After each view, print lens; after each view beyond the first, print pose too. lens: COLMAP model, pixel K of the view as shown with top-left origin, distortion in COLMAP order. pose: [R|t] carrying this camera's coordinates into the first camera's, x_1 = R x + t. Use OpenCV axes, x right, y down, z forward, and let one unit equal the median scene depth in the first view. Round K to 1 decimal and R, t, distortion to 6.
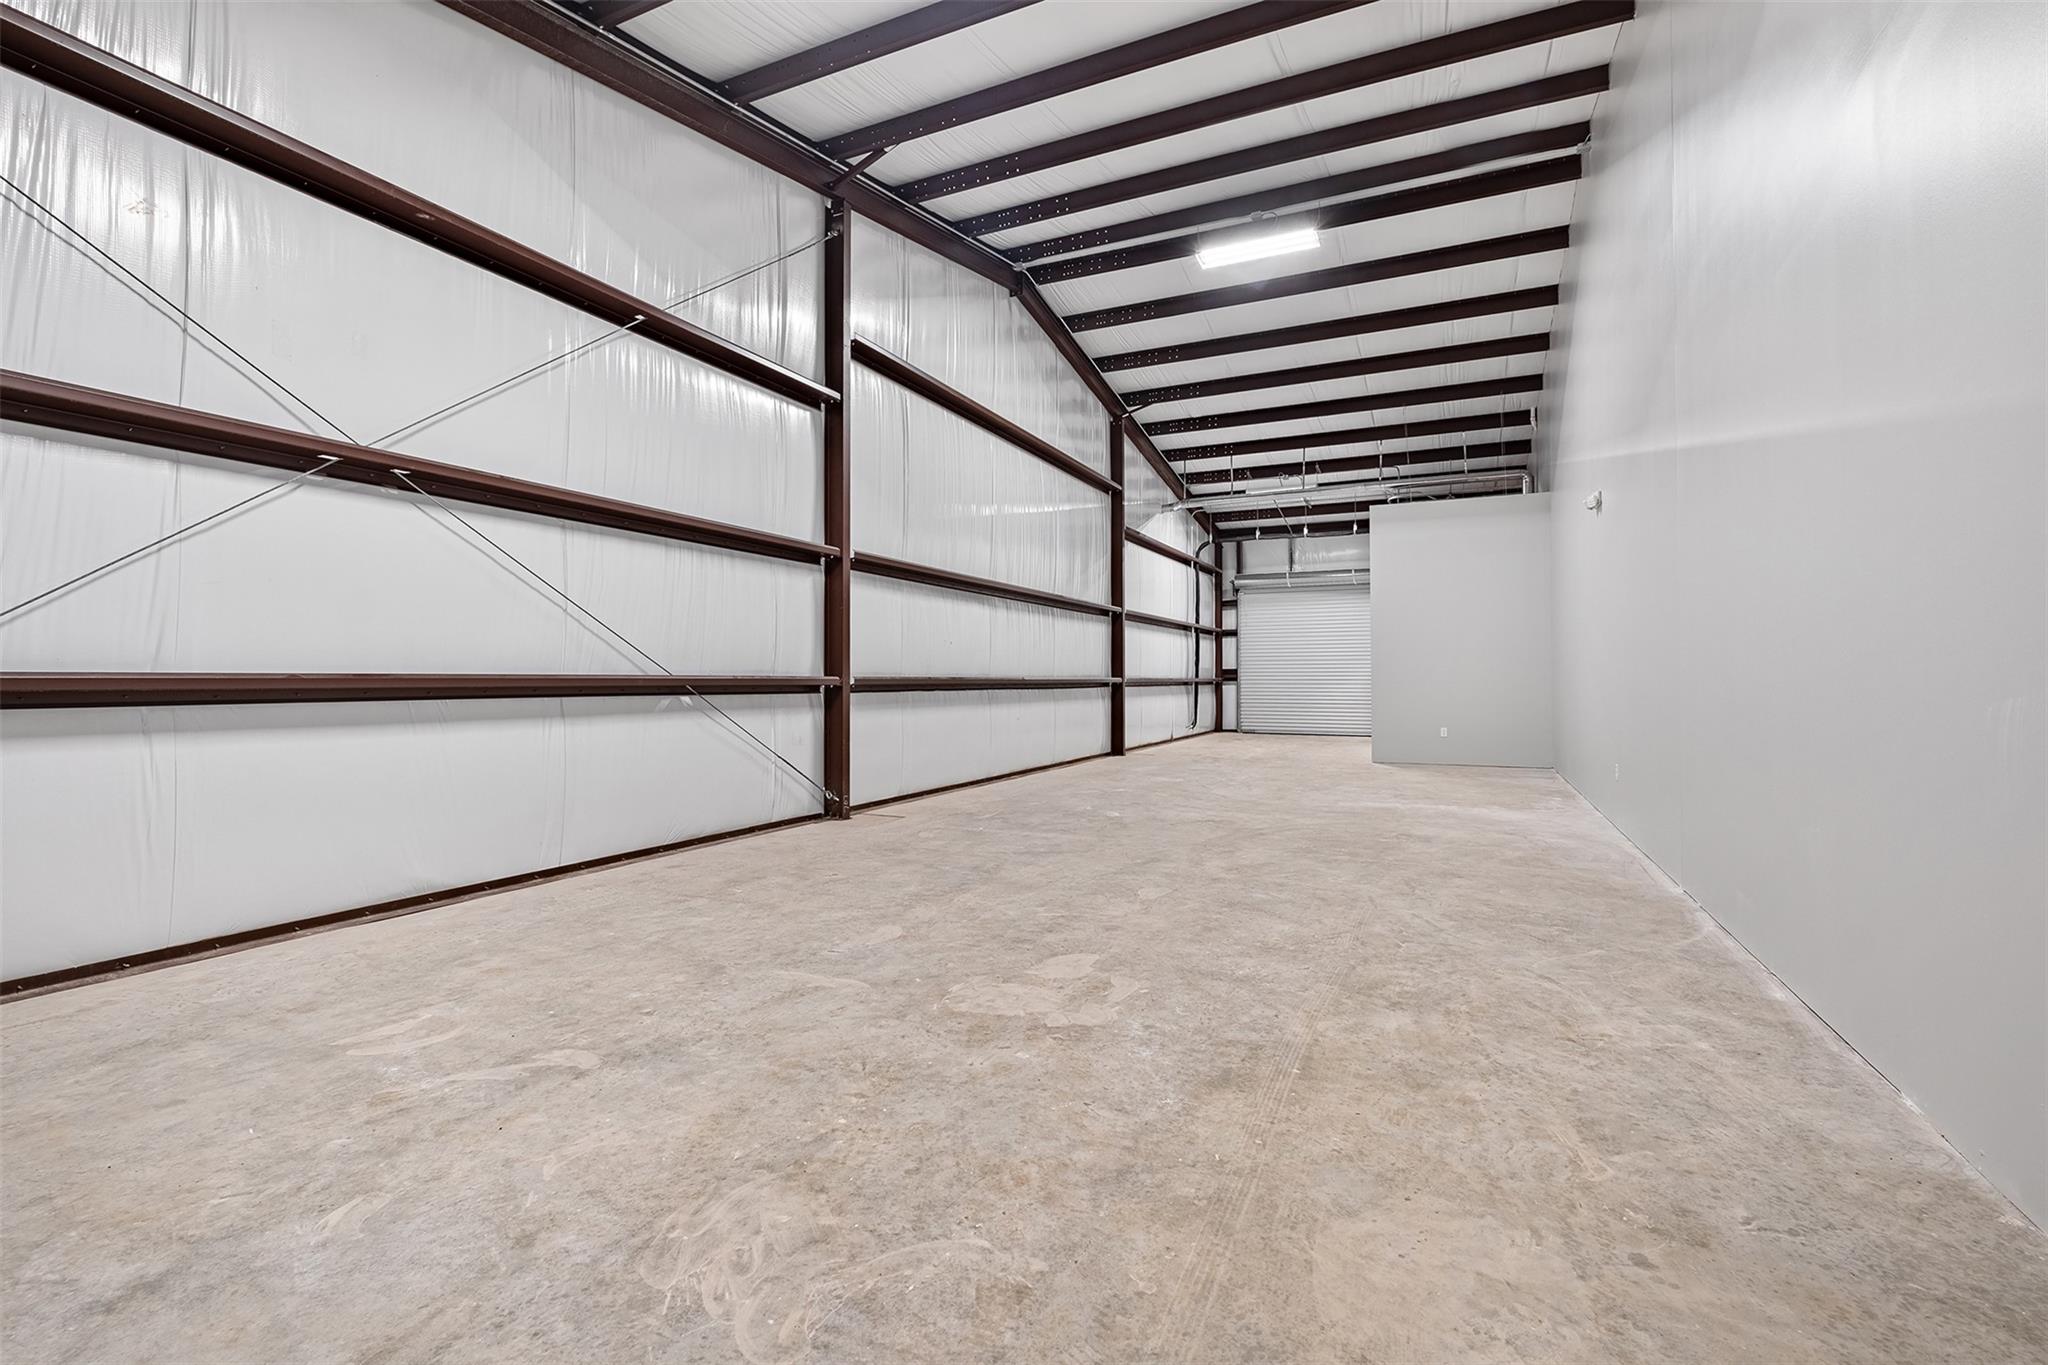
lens RADIAL K [[898.8, 0, 1027.8], [0, 898.8, 670.2], [0, 0, 1]] dist [0.001676, -0.003725]
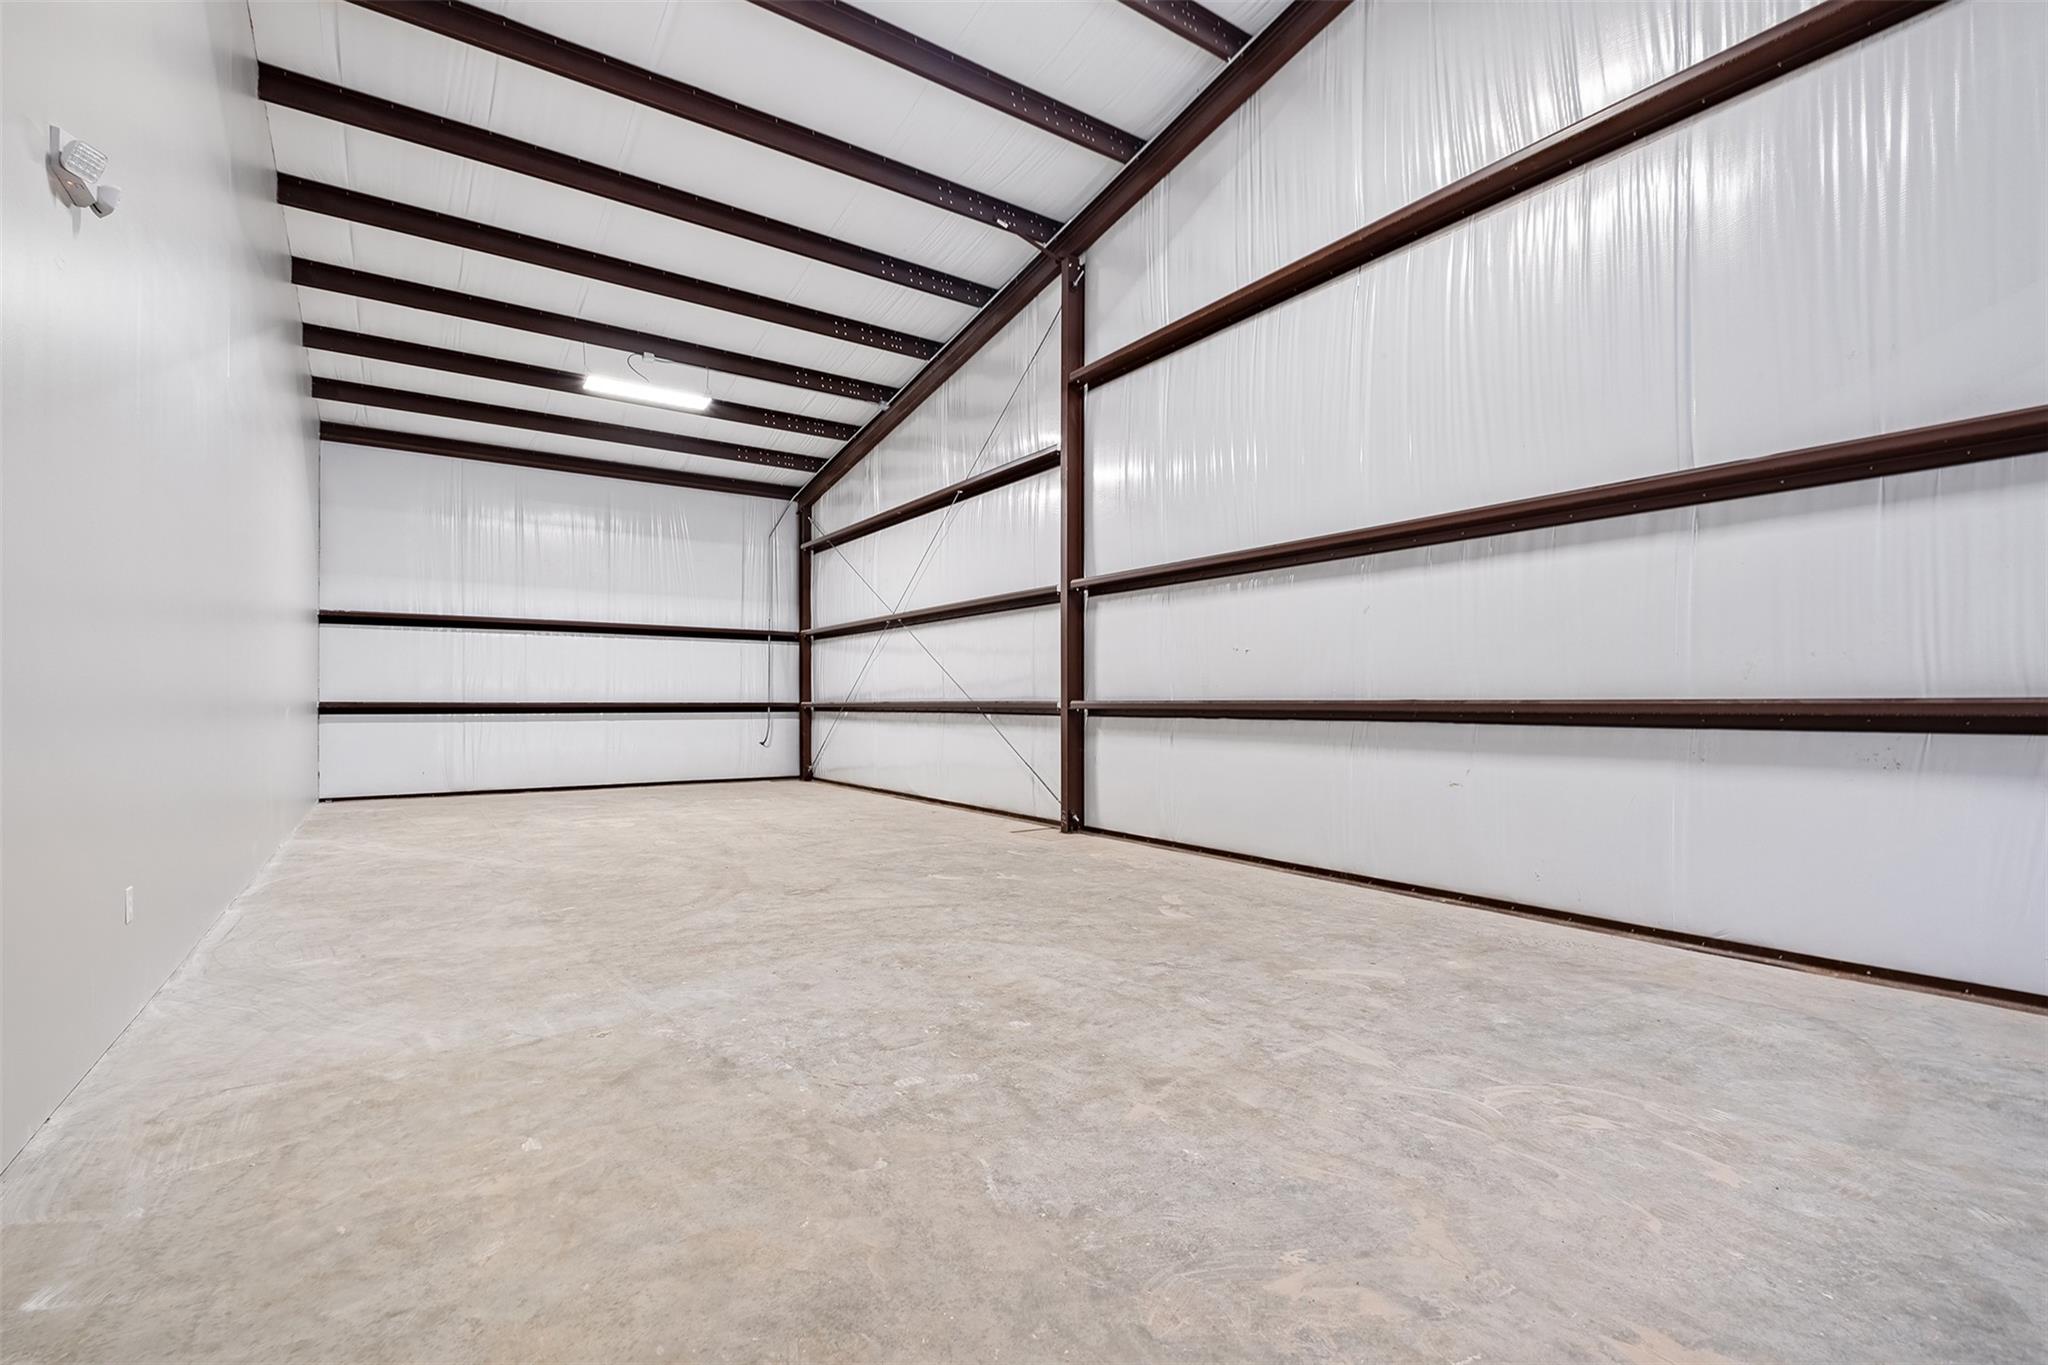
lens RADIAL K [[898.8, 0, 1051.4], [0, 898.8, 703.7], [0, 0, 1]] dist [0.001676, -0.003725]
pose [[-0.480758, -0.000592, -0.876853, 1.614889], [0.007083, 0.999965, -0.004559, 0.032015], [0.876825, -0.008402, -0.480736, 3.239315]]
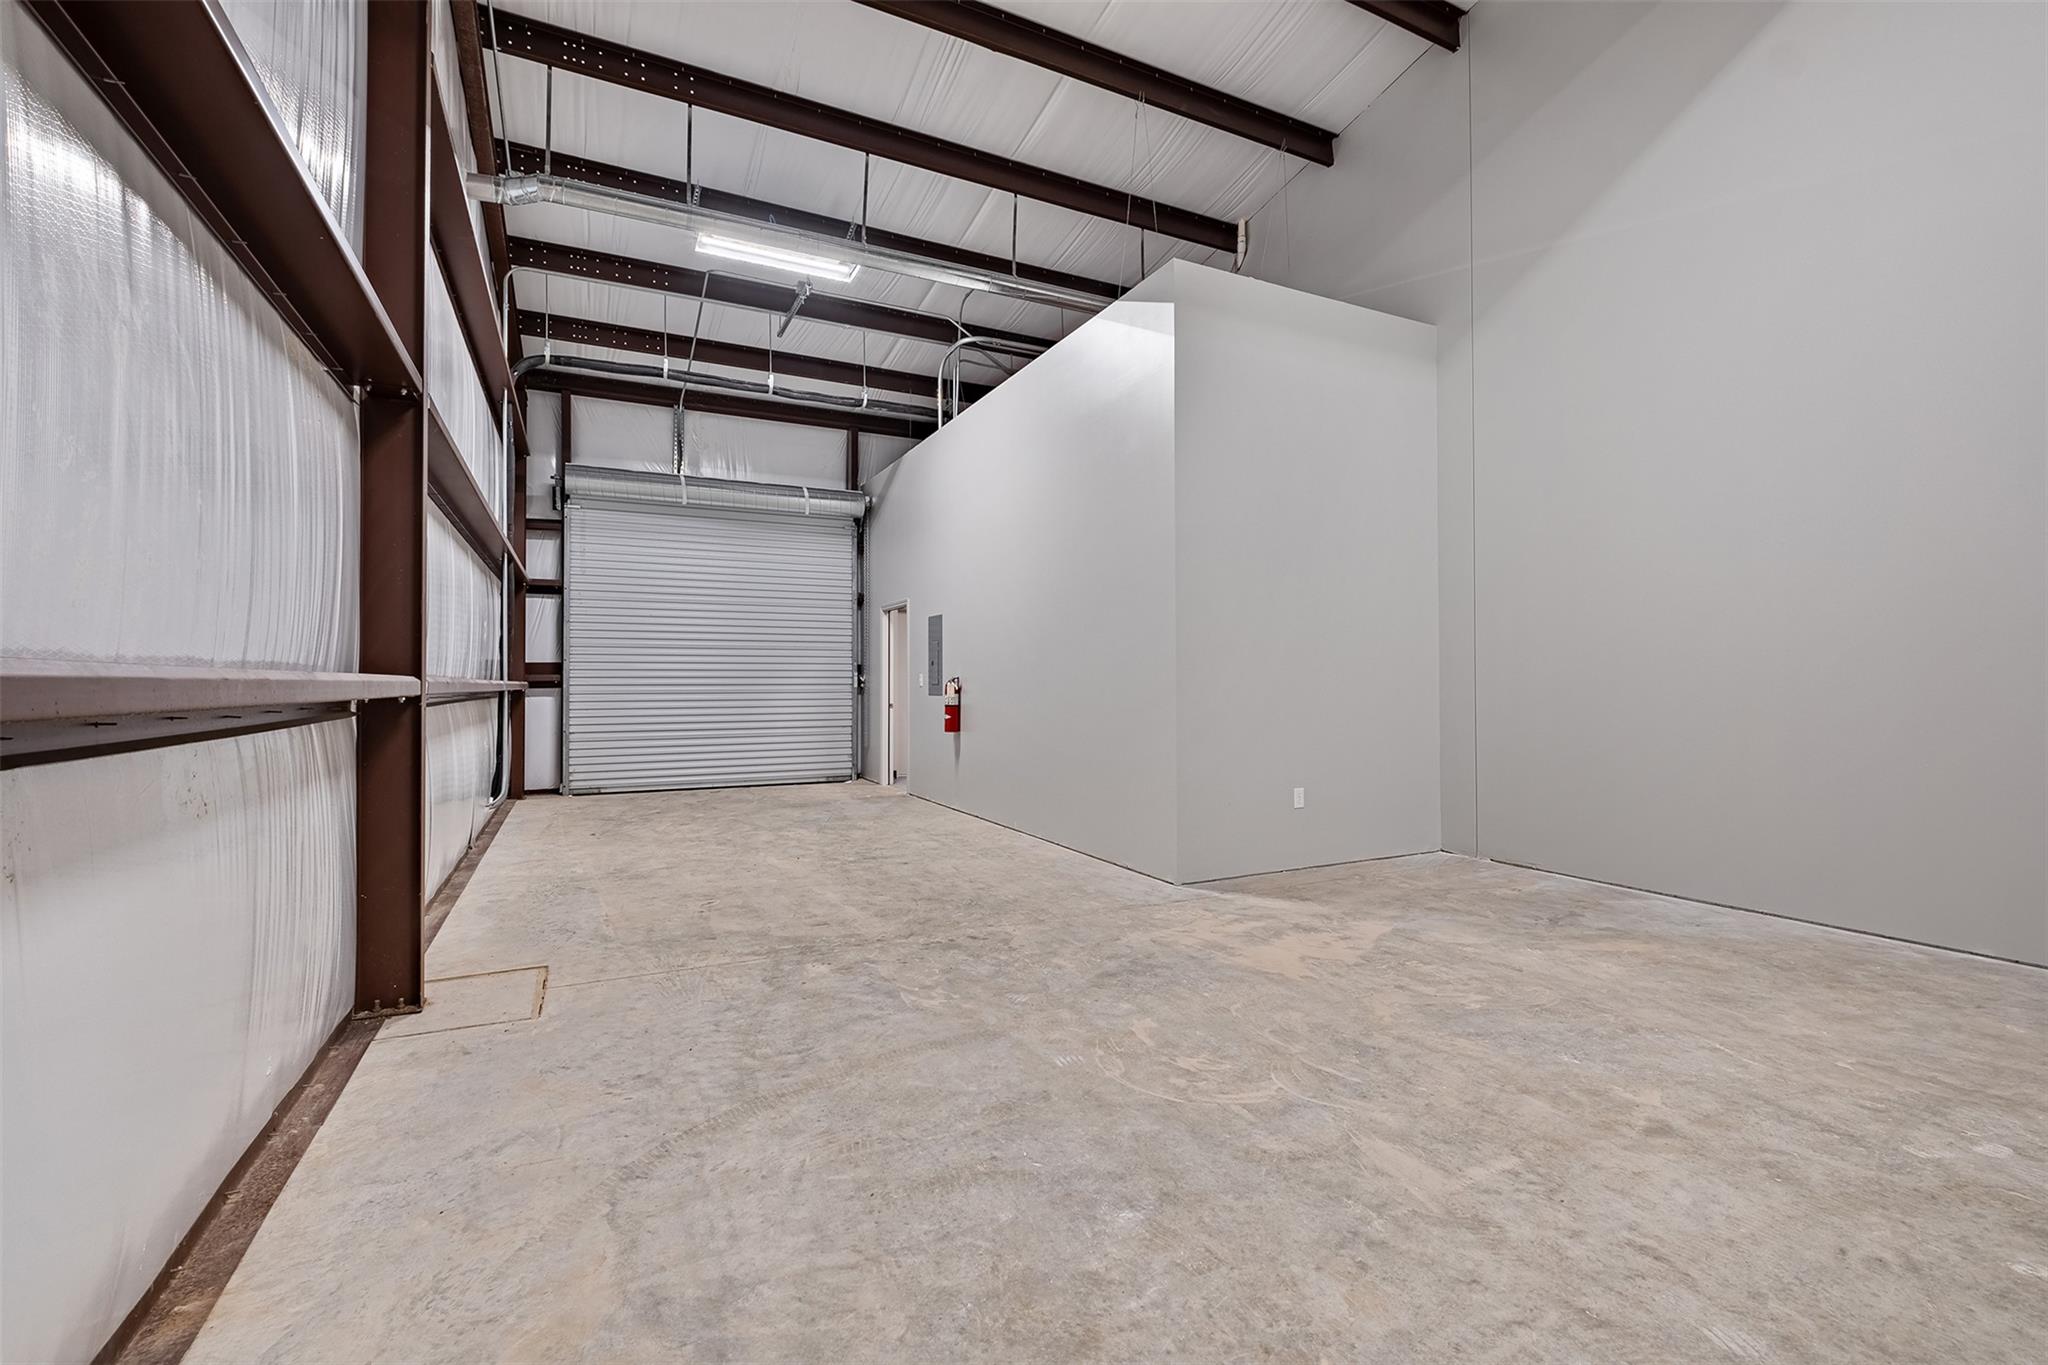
lens RADIAL K [[898.8, 0, 1037.7], [0, 898.8, 669.9], [0, 0, 1]] dist [0.001676, -0.003725]
pose [[0.608498, 0.009076, 0.793504, 0.039969], [-0.005072, 0.999959, -0.007548, 0.027908], [-0.793539, 0.000568, 0.608519, 2.892701]]
